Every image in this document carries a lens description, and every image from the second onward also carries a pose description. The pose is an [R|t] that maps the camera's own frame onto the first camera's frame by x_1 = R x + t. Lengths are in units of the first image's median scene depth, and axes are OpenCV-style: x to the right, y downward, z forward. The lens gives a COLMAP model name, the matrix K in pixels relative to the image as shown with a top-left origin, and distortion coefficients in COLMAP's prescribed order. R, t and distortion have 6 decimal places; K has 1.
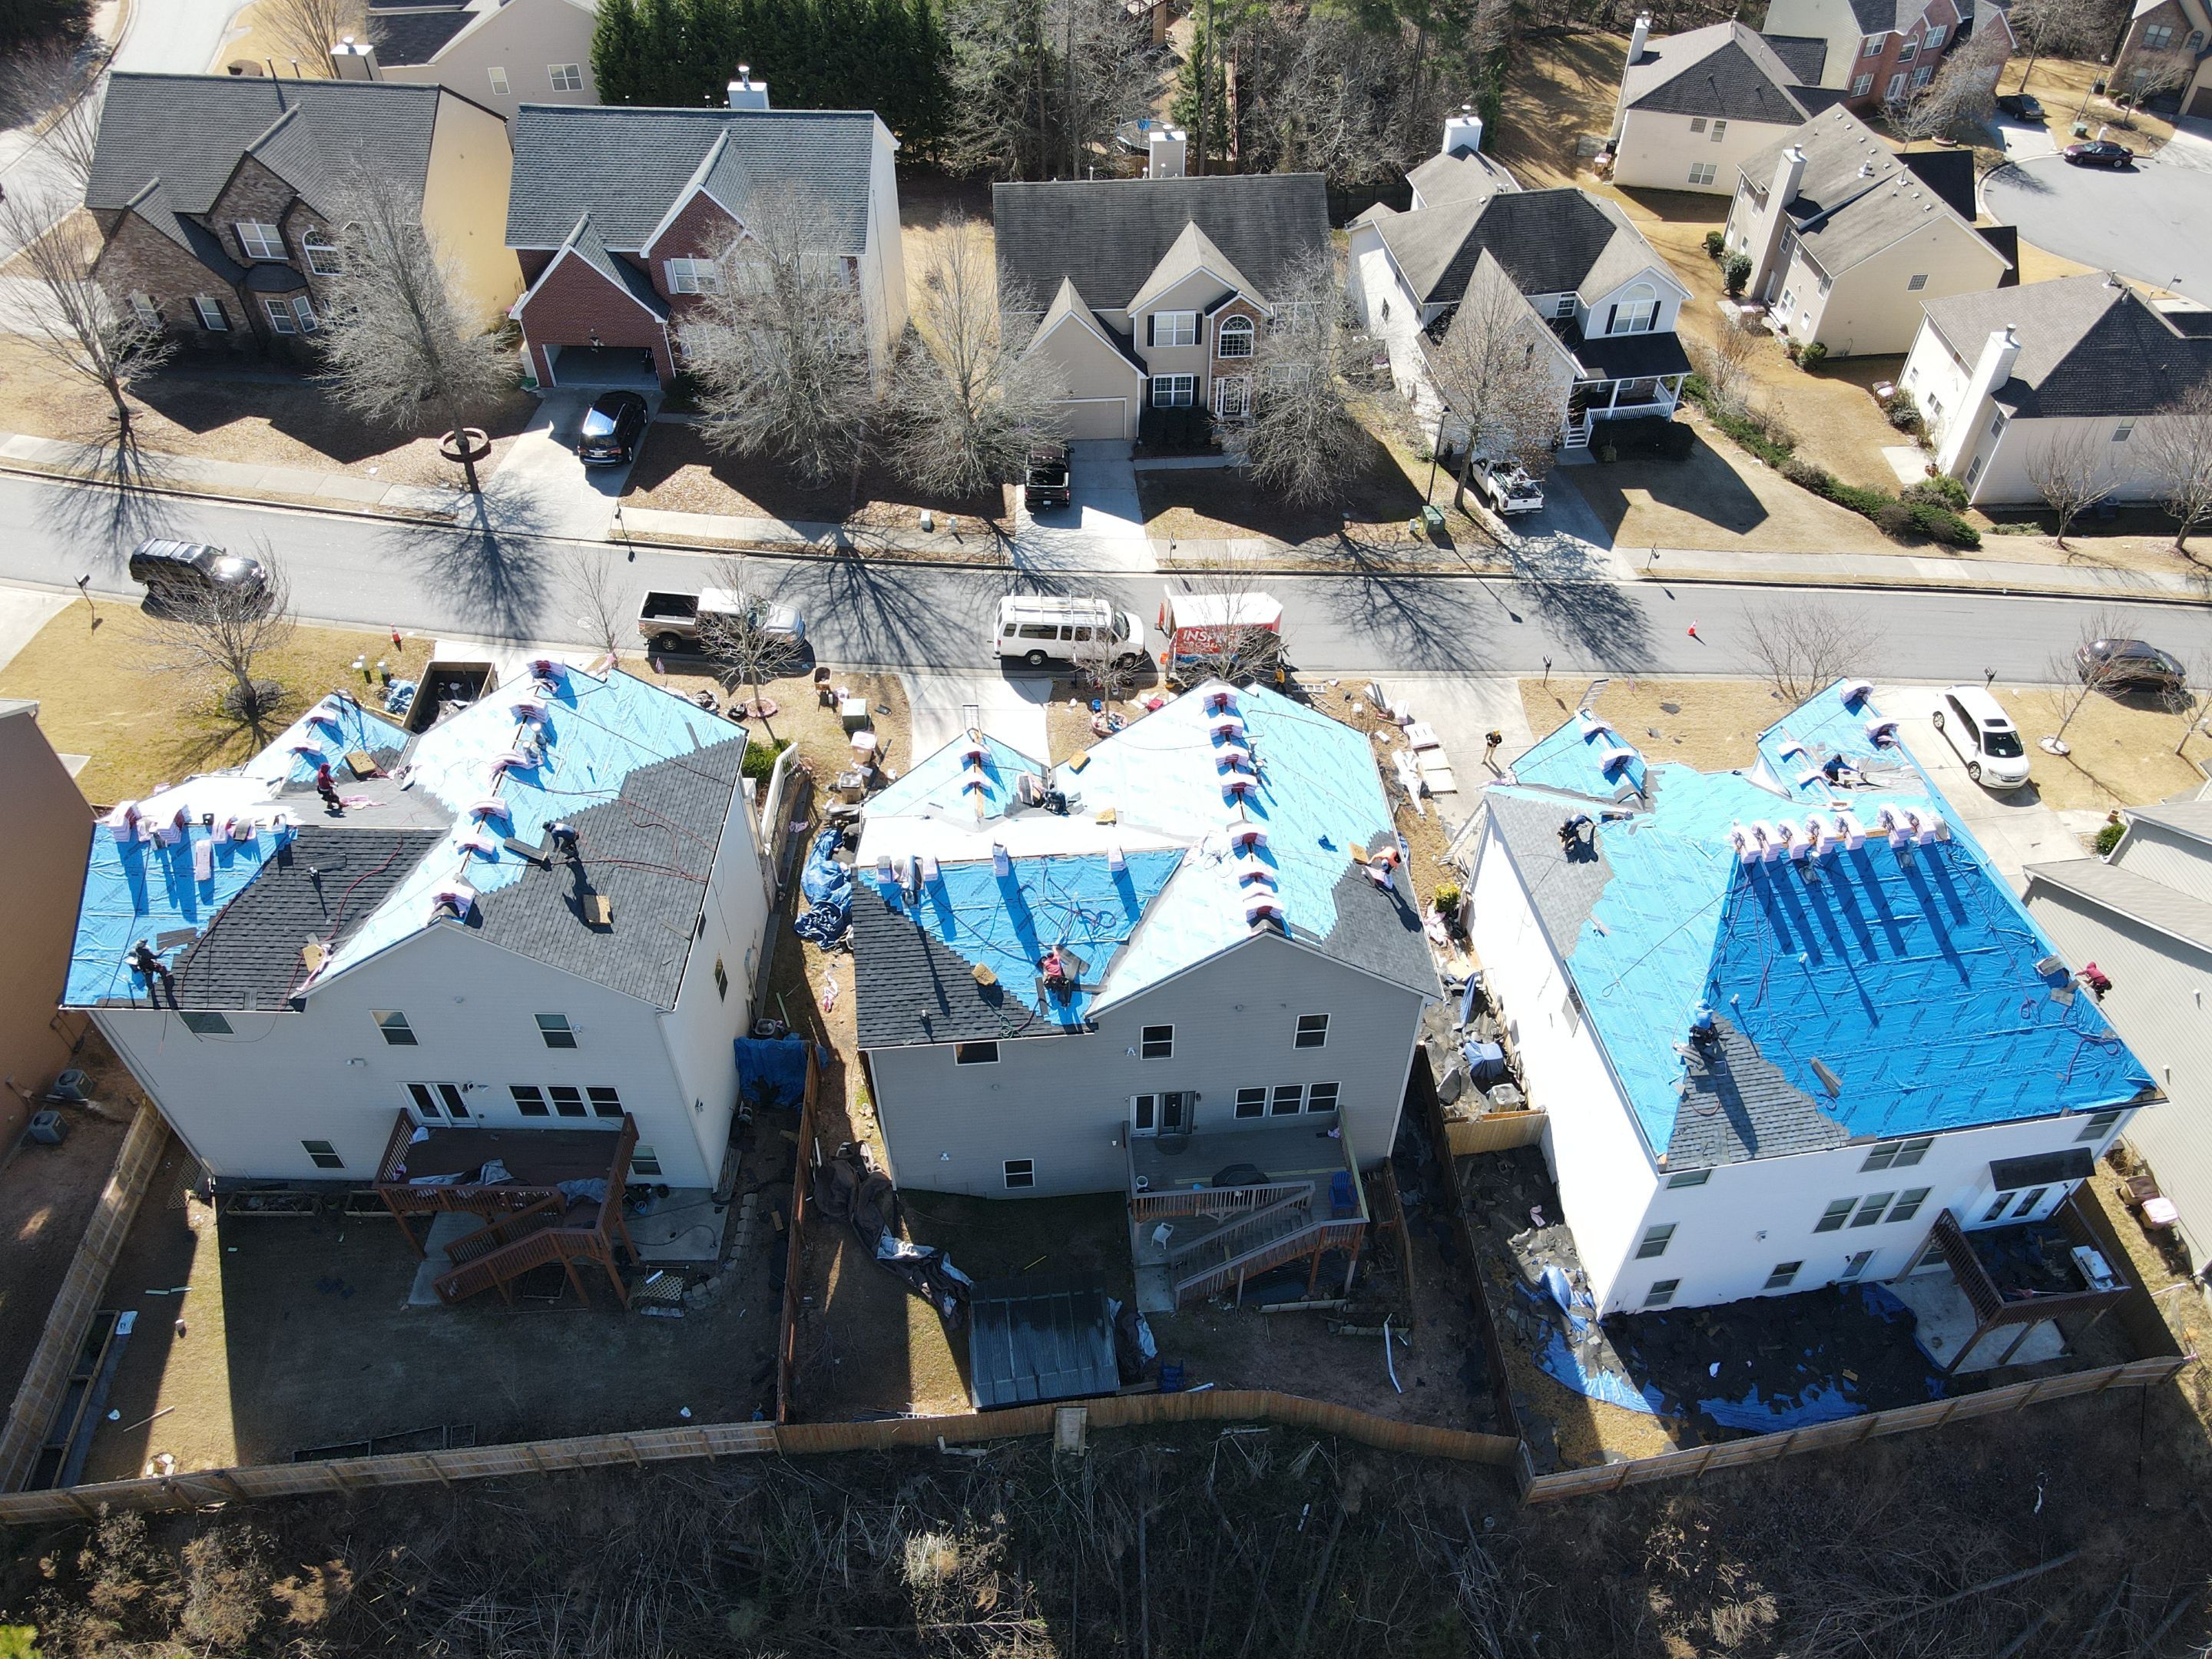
lens RADIAL K [[1625.3, 0, 1097.1], [0, 1625.3, 846.2], [0, 0, 1]] dist [0.019430, 0.001584]
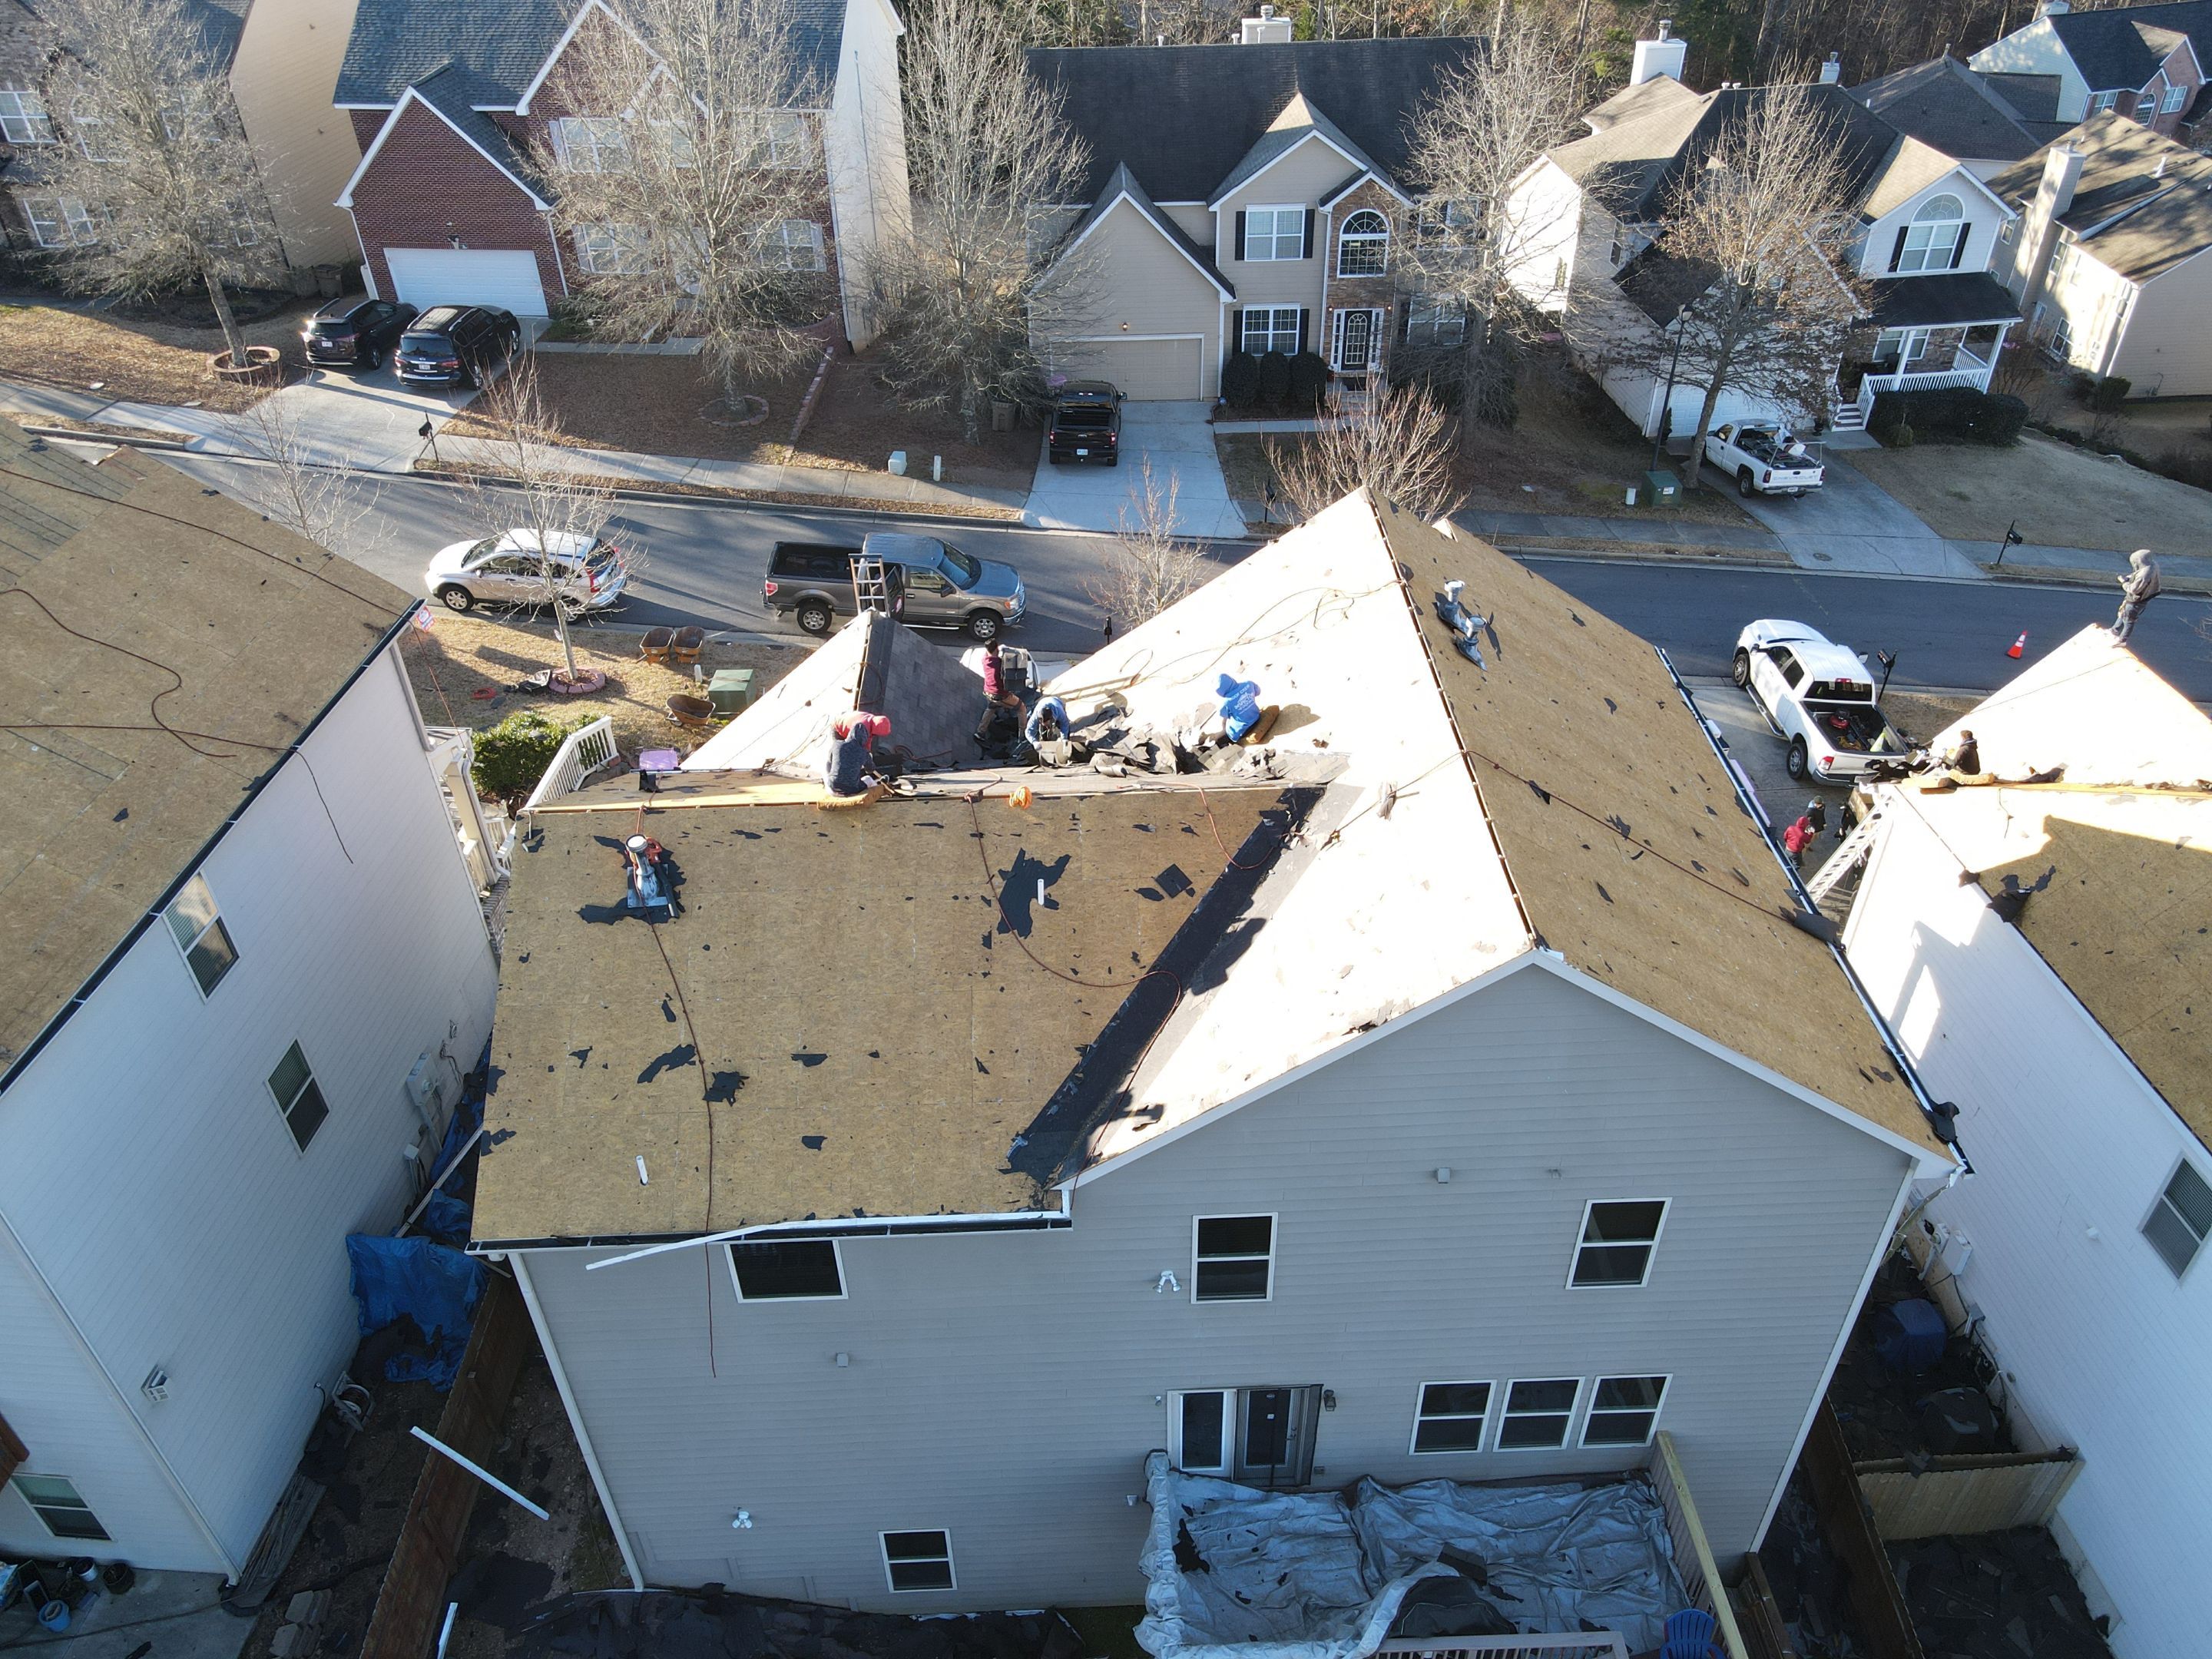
lens RADIAL K [[1625.3, 0, 1098.5], [0, 1625.3, 837.8], [0, 0, 1]] dist [0.019430, 0.001584]
pose [[0.998454, 0.018472, -0.052422, 0.020481], [-0.026336, 0.987791, -0.153543, 0.071611], [0.048946, 0.154686, 0.986750, 0.520112]]
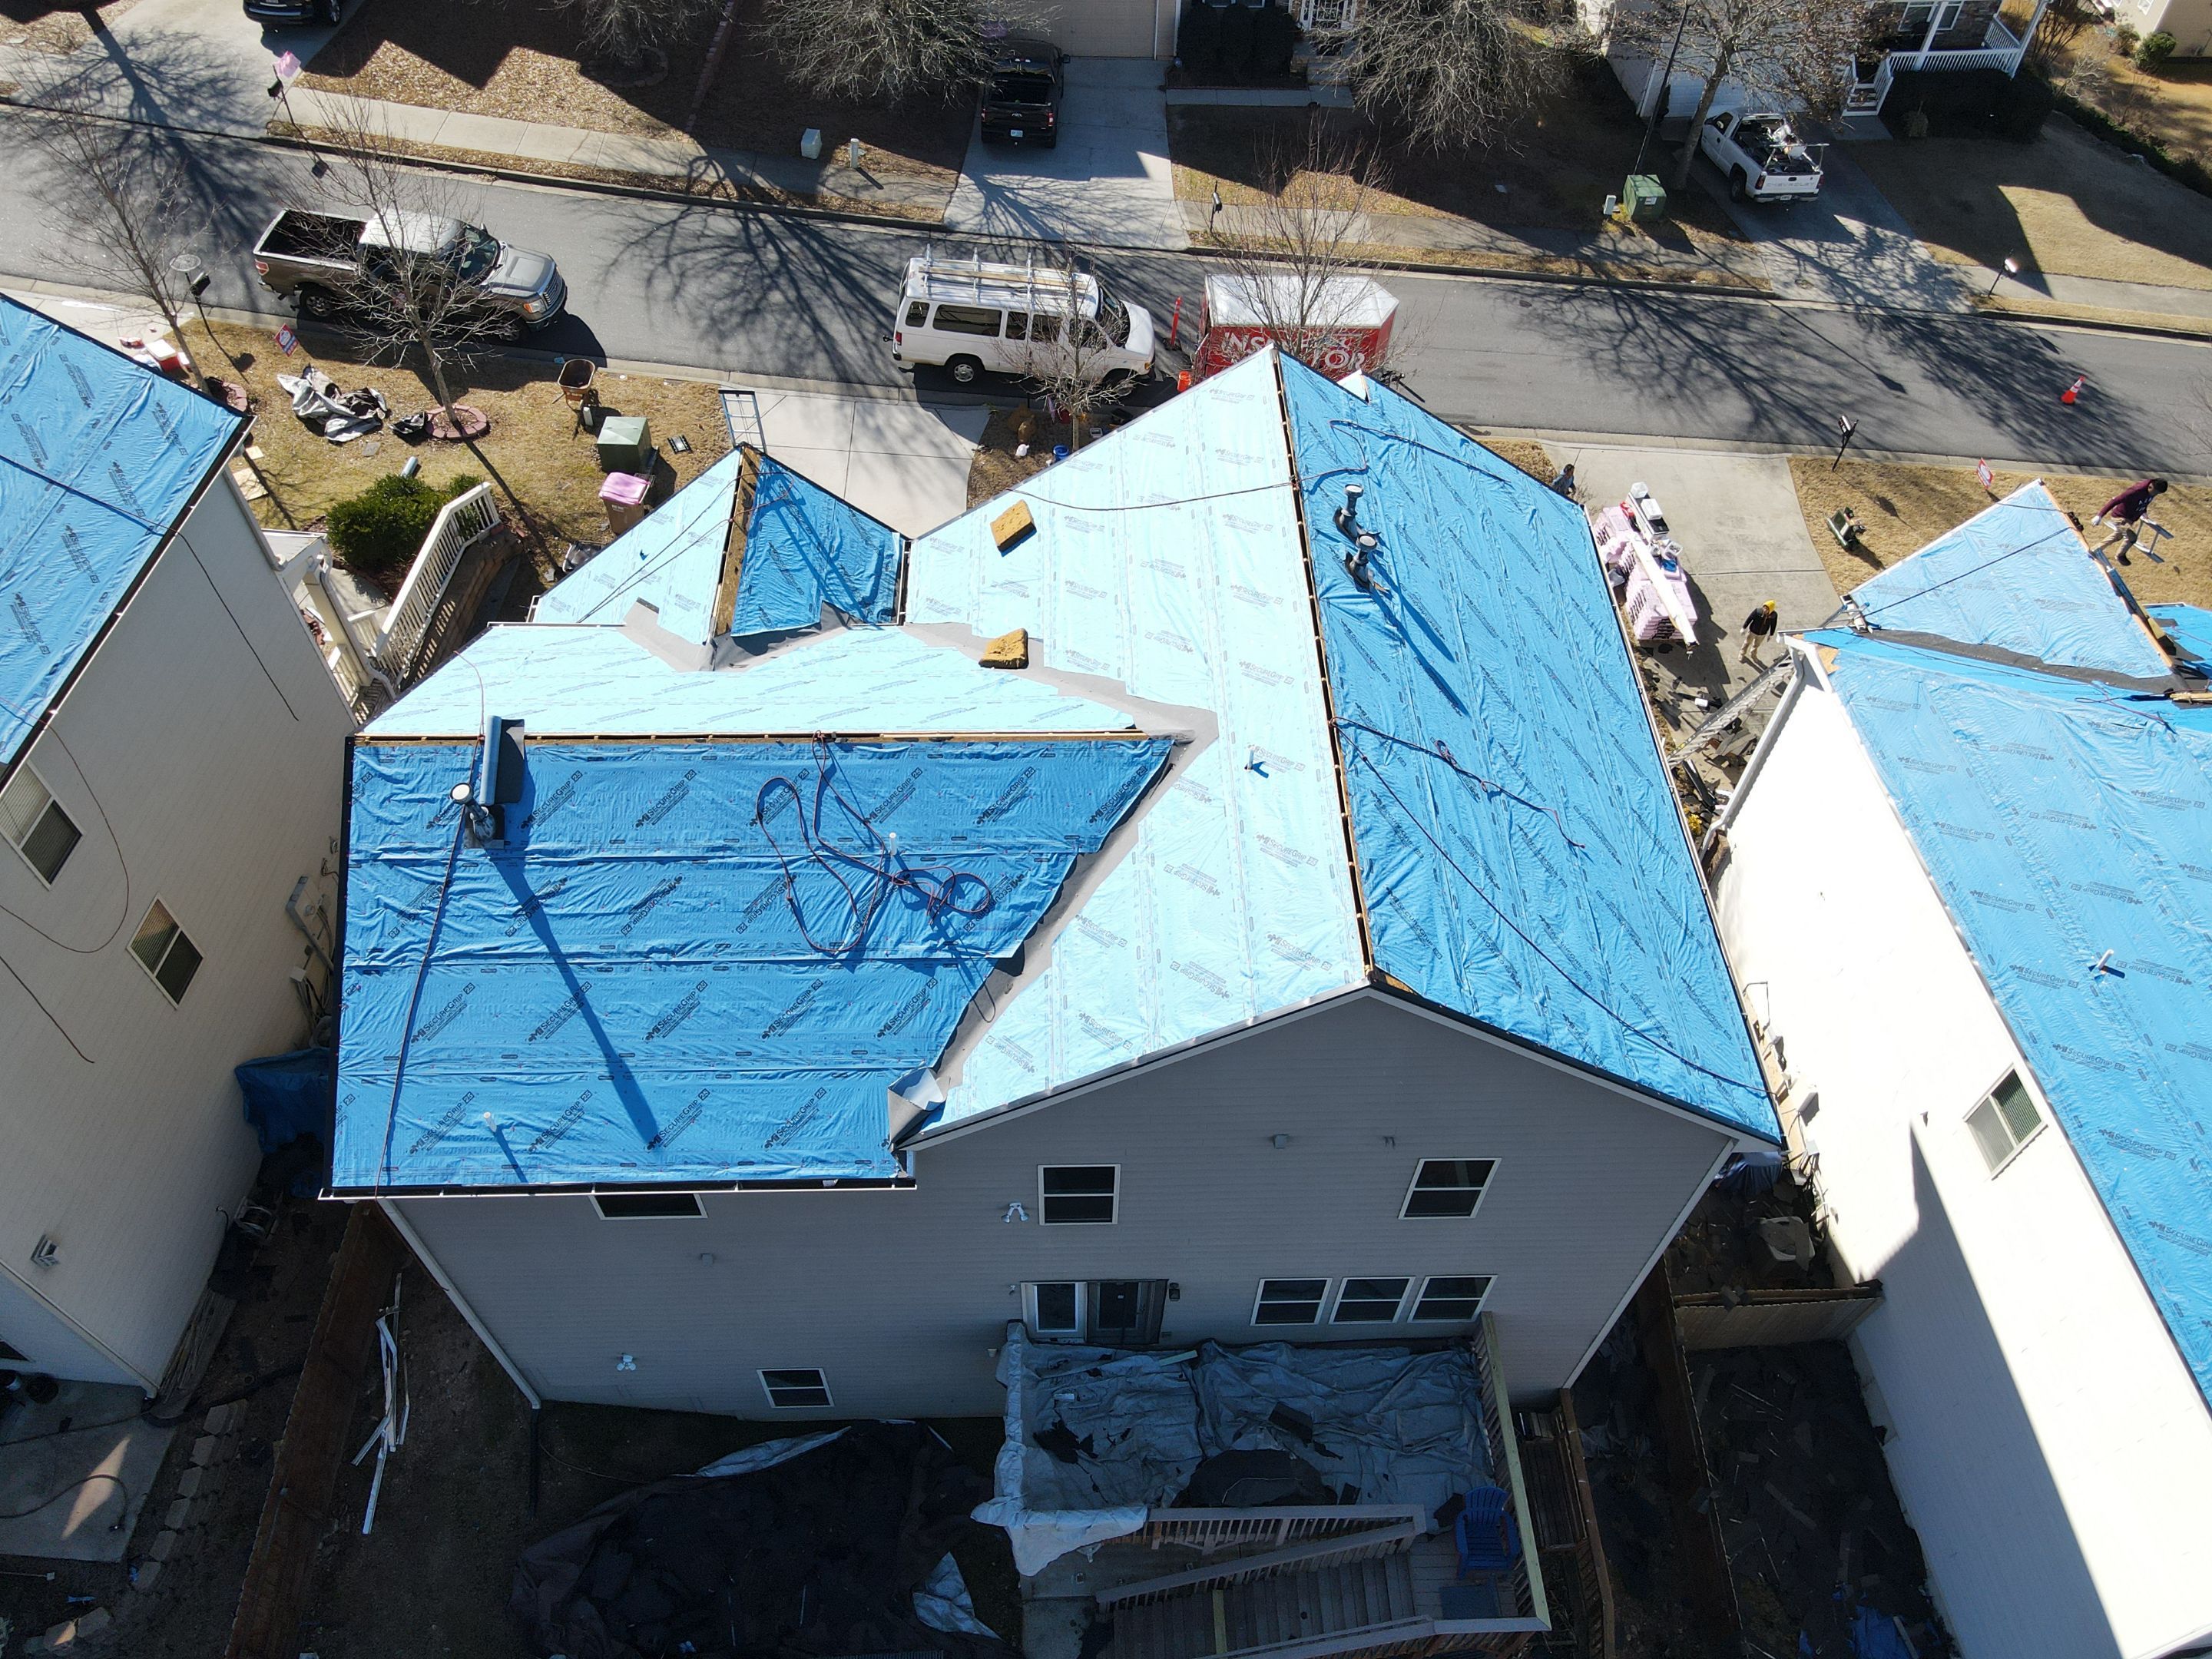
lens RADIAL K [[1625.3, 0, 1098.6], [0, 1625.3, 836.8], [0, 0, 1]] dist [0.019430, 0.001584]
pose [[0.998102, 0.057686, -0.021577, 0.041048], [-0.055443, 0.994114, 0.093073, -0.009772], [0.026819, -0.091700, 0.995425, 0.527581]]
